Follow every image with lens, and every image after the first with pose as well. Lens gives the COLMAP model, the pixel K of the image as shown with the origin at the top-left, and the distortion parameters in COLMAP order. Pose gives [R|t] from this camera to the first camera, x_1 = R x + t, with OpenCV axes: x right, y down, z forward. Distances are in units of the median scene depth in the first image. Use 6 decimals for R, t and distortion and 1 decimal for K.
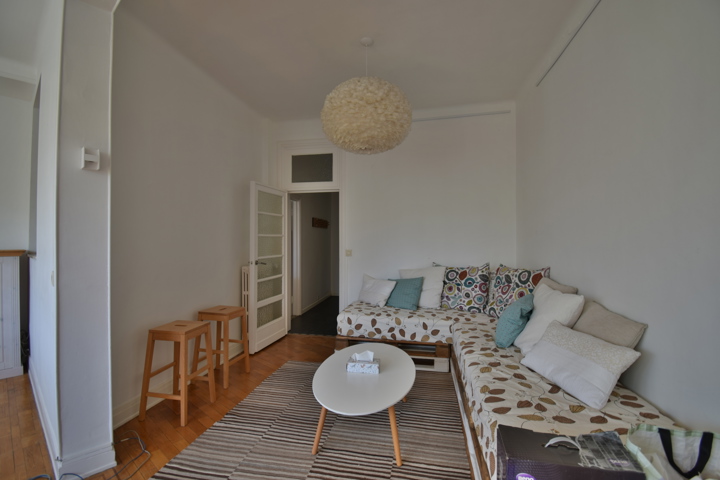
lens RADIAL K [[314.7, 0, 360.0], [0, 314.7, 240.0], [0, 0, 1]] dist [0.001009, -0.015643]
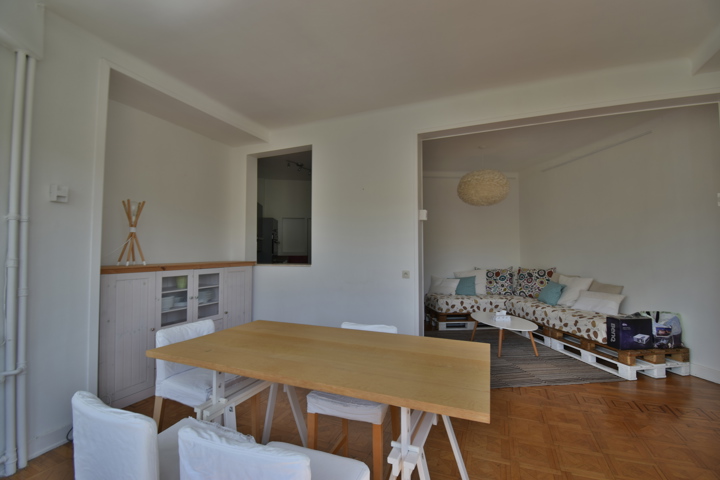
lens RADIAL K [[314.7, 0, 360.0], [0, 314.7, 240.0], [0, 0, 1]] dist [0.001009, -0.015643]
pose [[0.952975, 0.013085, 0.302766, -0.957085], [-0.003950, 0.999519, -0.030765, -0.017234], [-0.303023, 0.028123, 0.952568, -0.417878]]
